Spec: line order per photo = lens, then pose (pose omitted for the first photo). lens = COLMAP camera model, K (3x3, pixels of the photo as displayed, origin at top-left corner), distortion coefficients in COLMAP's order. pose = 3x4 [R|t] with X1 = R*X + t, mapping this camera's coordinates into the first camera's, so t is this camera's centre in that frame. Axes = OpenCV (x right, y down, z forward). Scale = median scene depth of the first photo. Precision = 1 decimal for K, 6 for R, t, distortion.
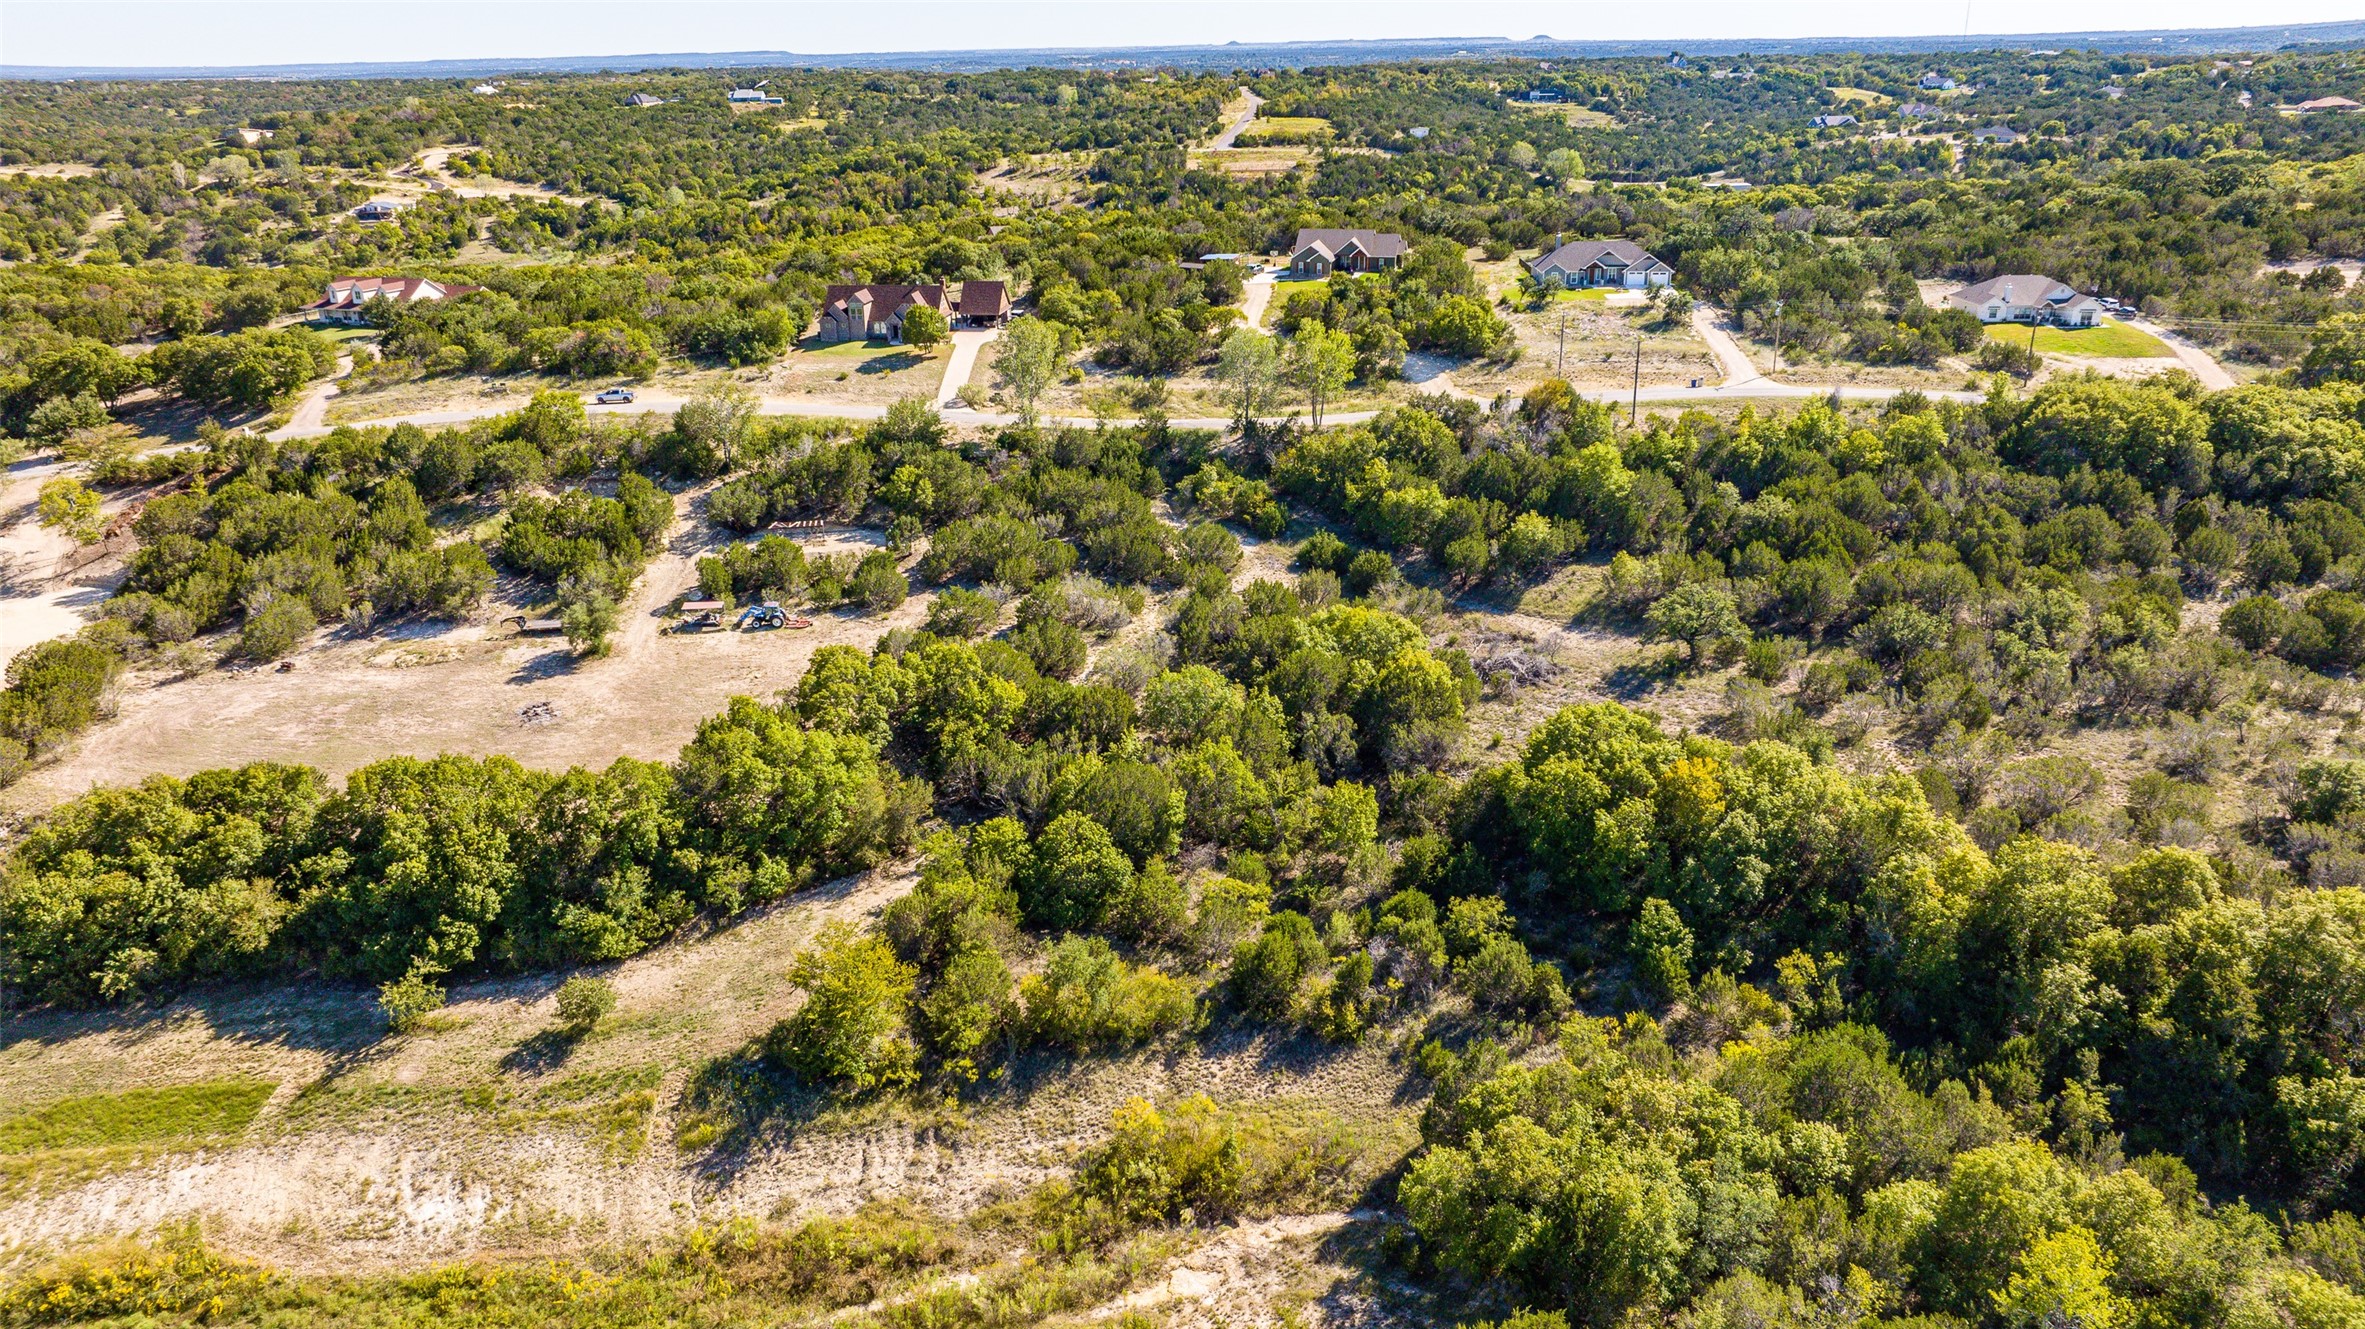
lens RADIAL K [[1652.9, 0, 1182.5], [0, 1652.9, 664.5], [0, 0, 1]] dist [-0.026388, 0.020873]
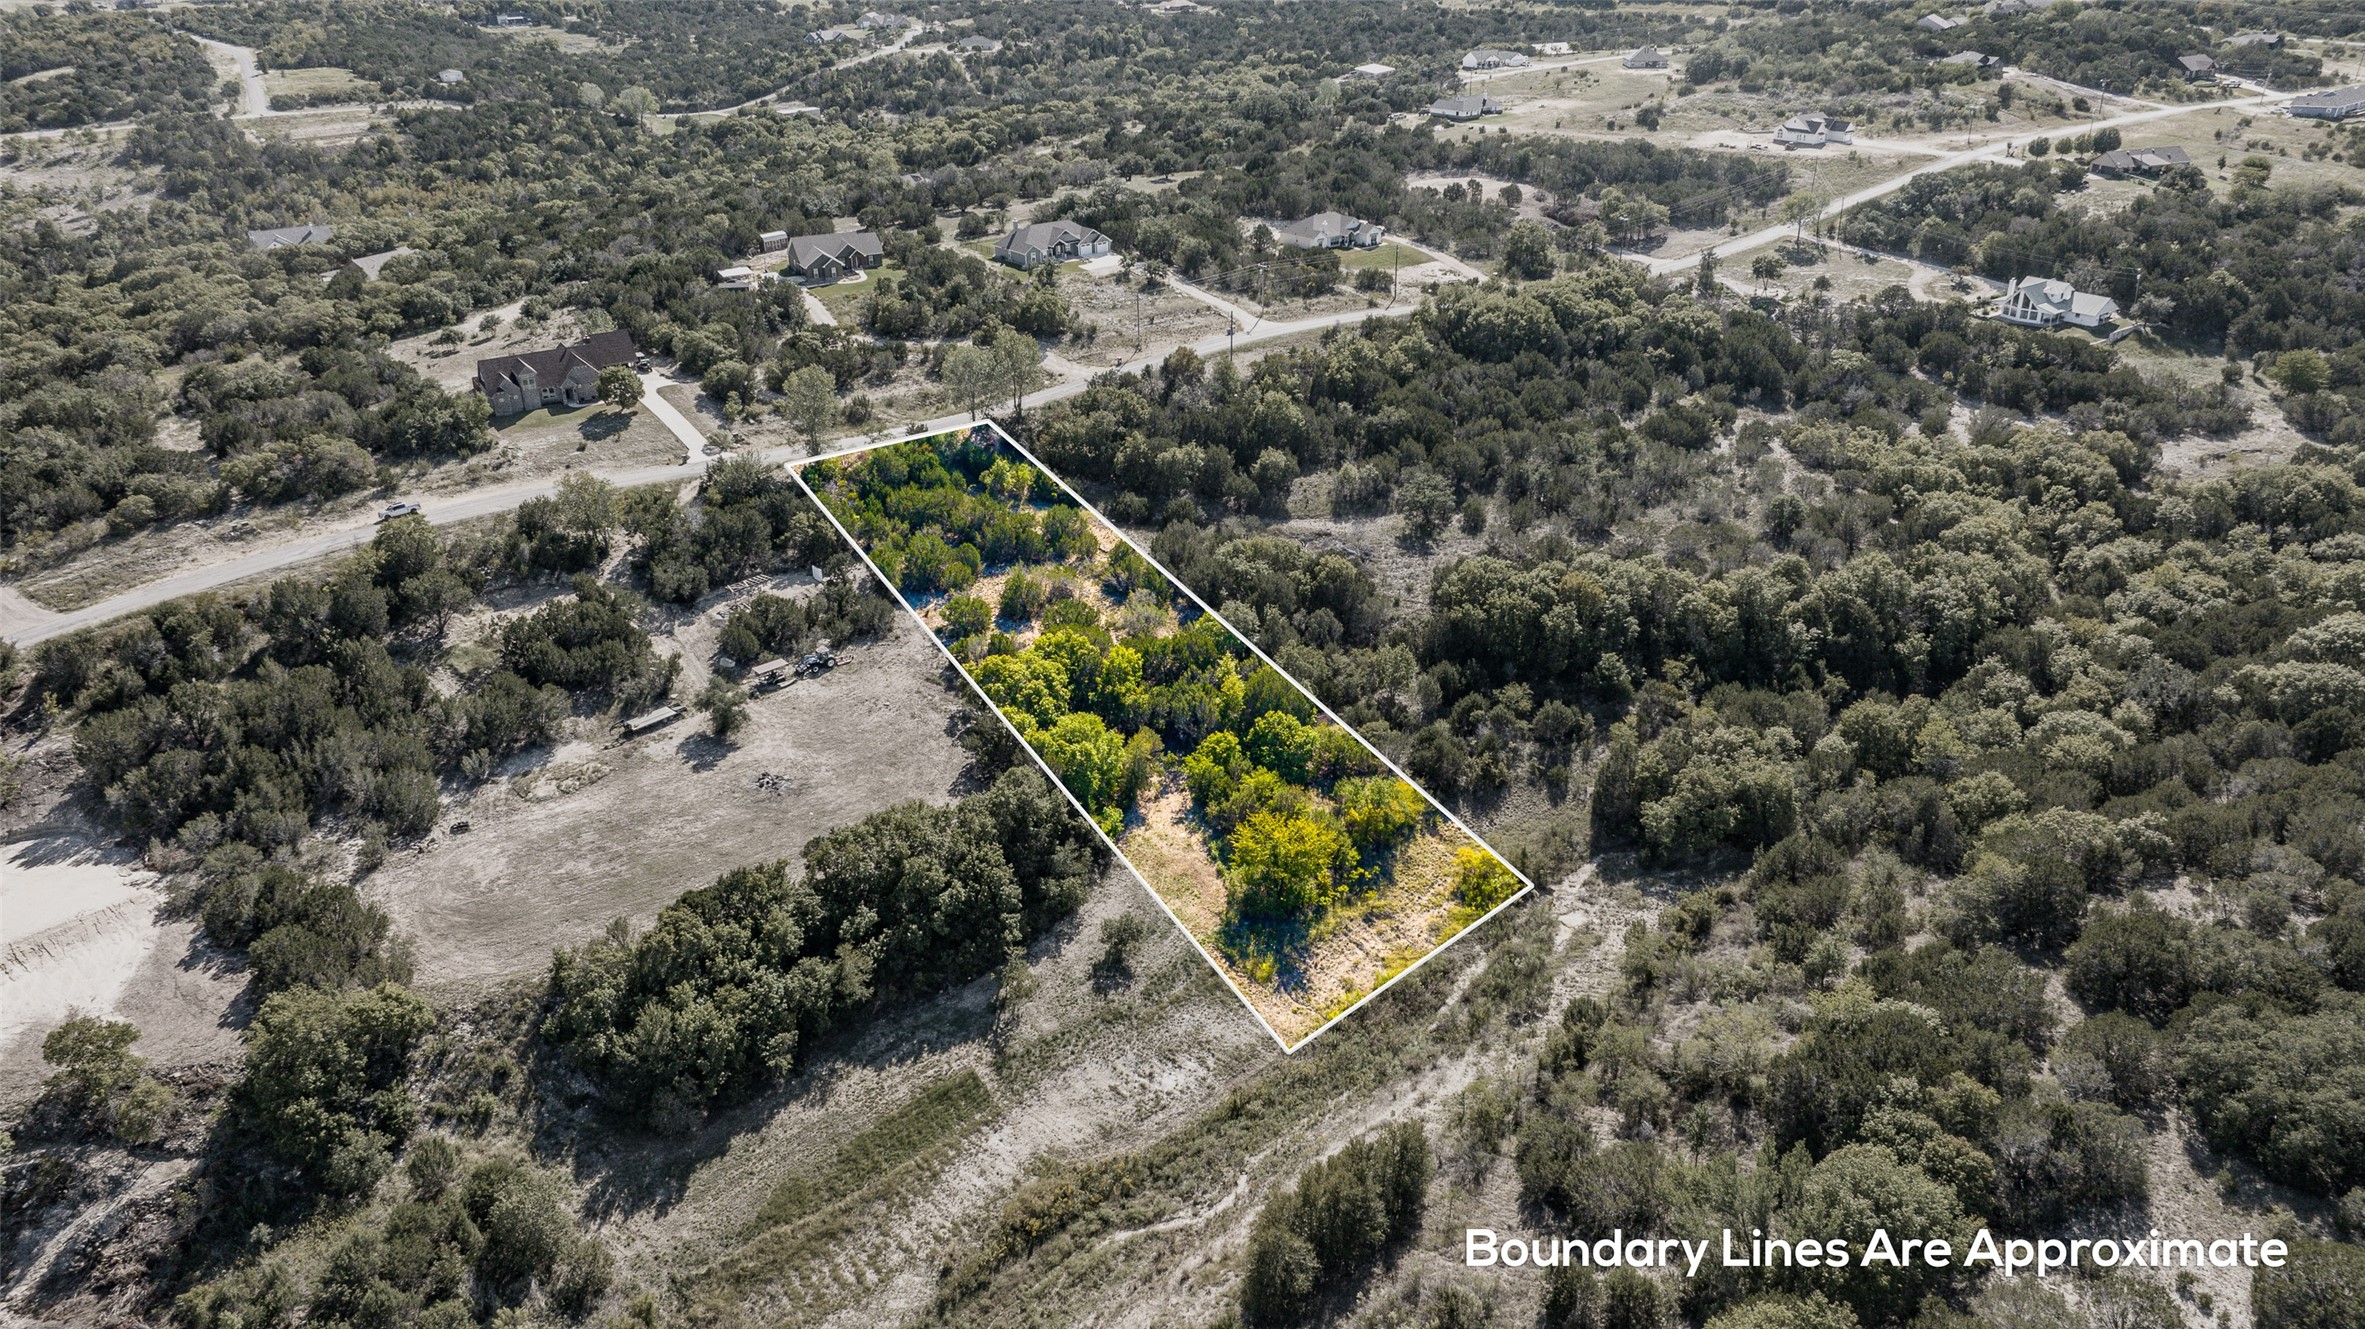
lens RADIAL K [[1629.5, 0, 1181.2], [0, 1629.5, 688.9], [0, 0, 1]] dist [-0.003915, -0.037367]
pose [[0.776135, -0.278347, 0.565806, -0.994533], [0.227768, 0.960469, 0.160065, -0.190349], [-0.587993, 0.004640, 0.808853, -0.135060]]
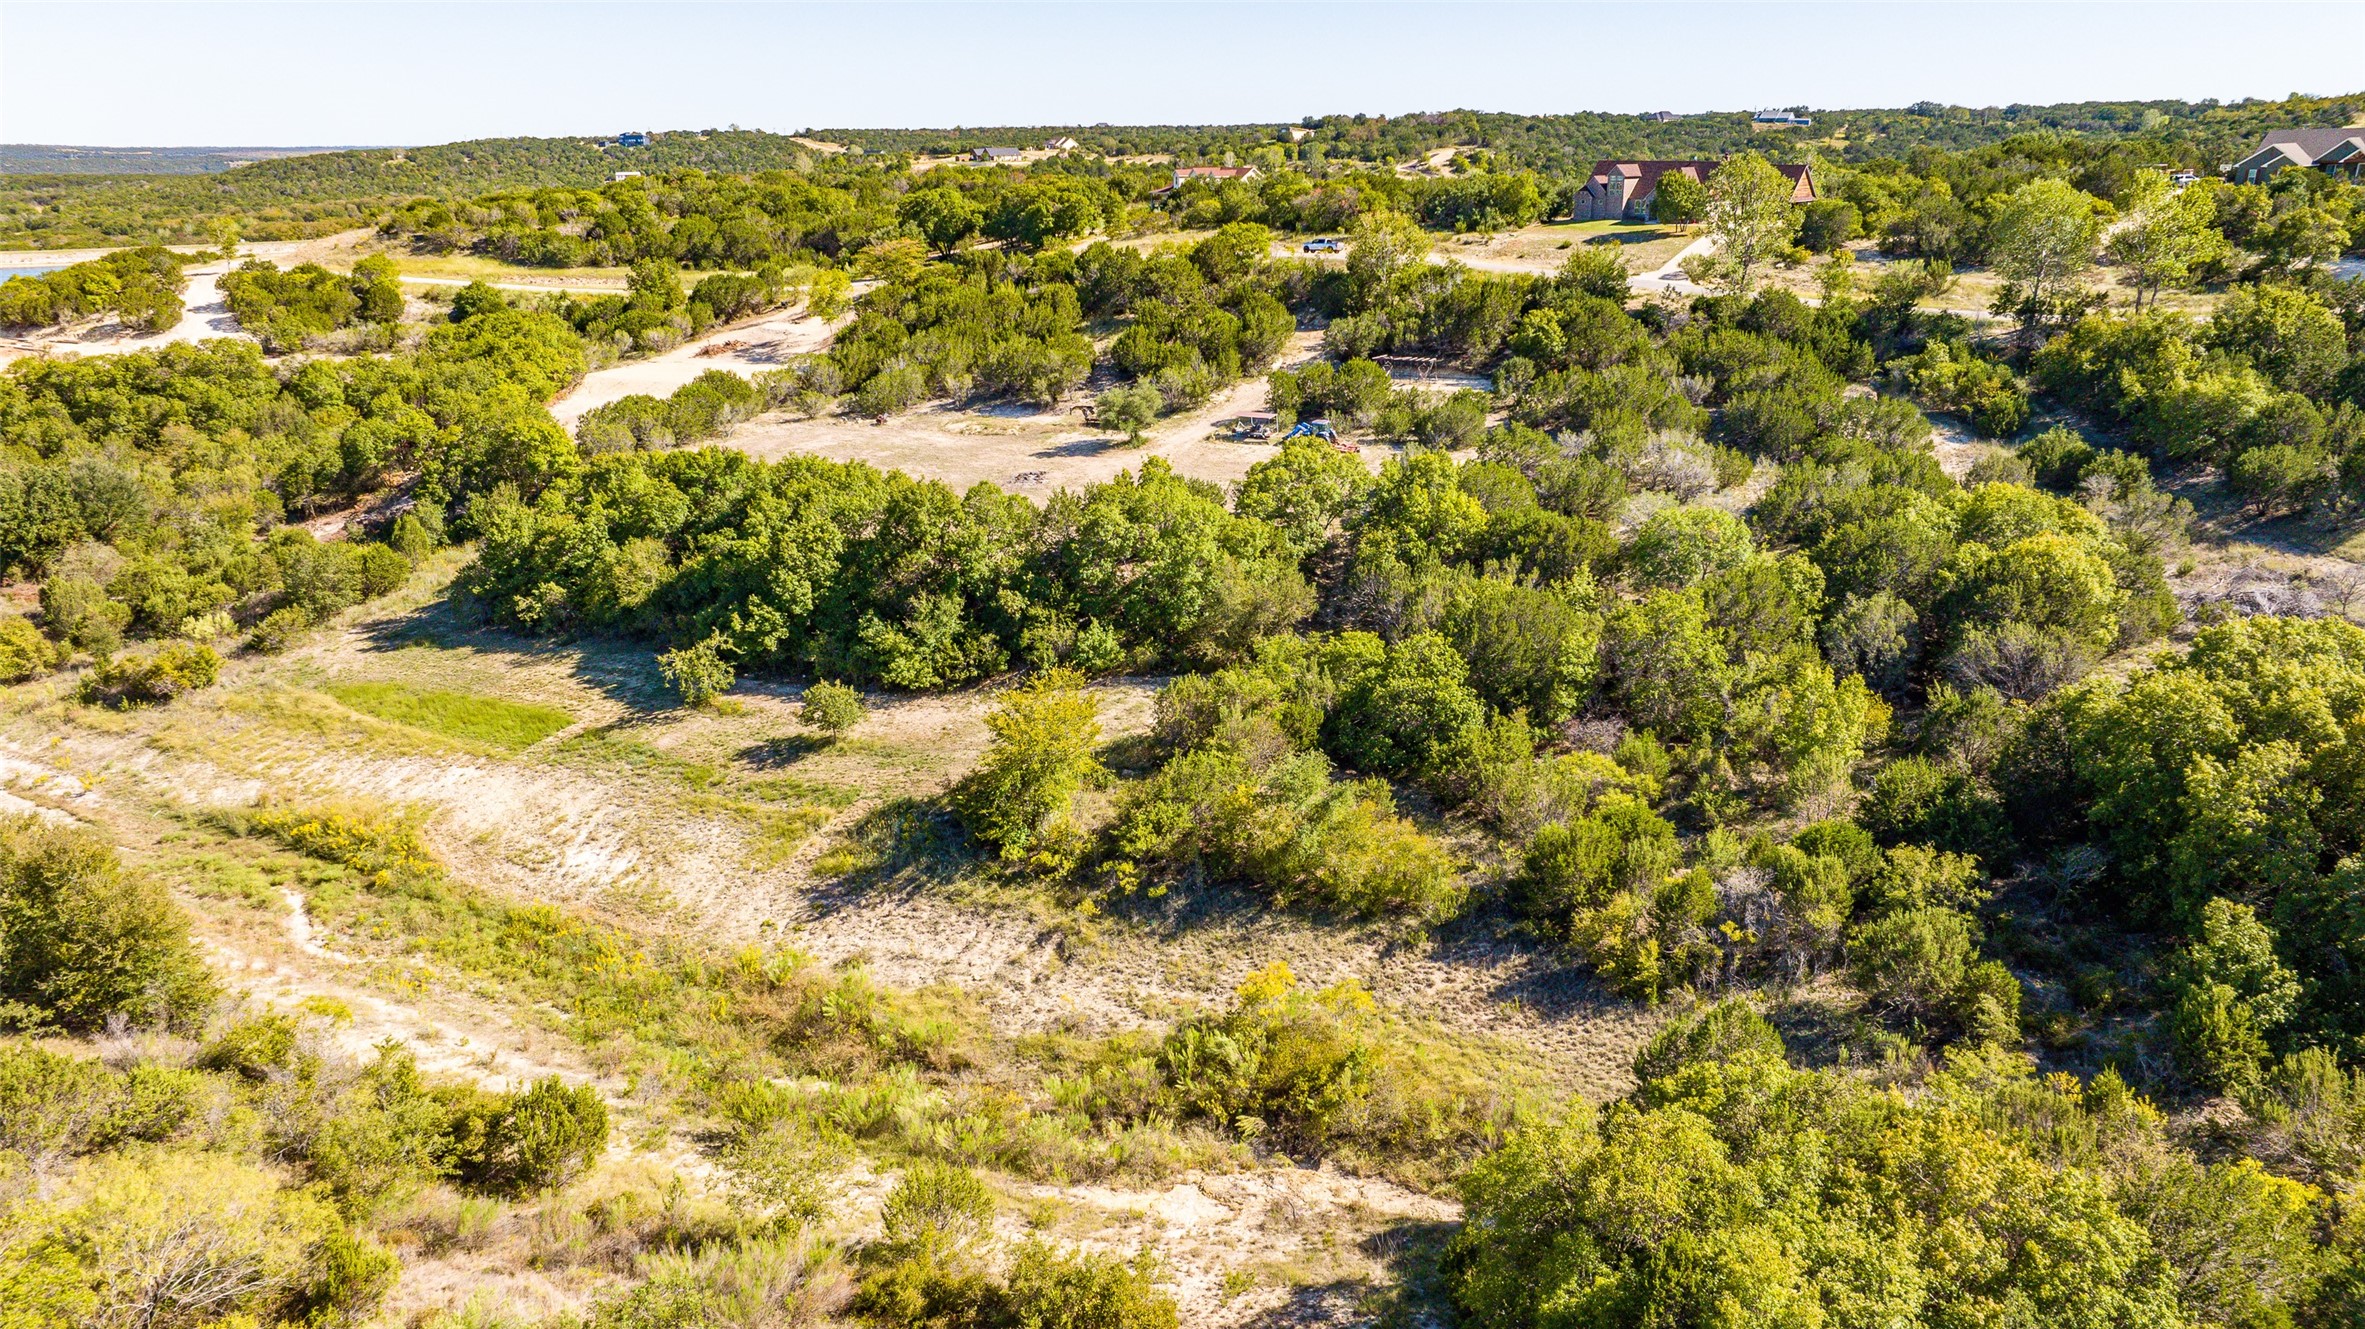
lens RADIAL K [[1652.6, 0, 1195.1], [0, 1652.6, 666.4], [0, 0, 1]] dist [-0.011885, -0.004380]
pose [[0.822090, 0.184138, -0.538759, 0.264055], [-0.203997, 0.978696, 0.023223, 0.115341], [0.531557, 0.090814, 0.842140, 0.333966]]
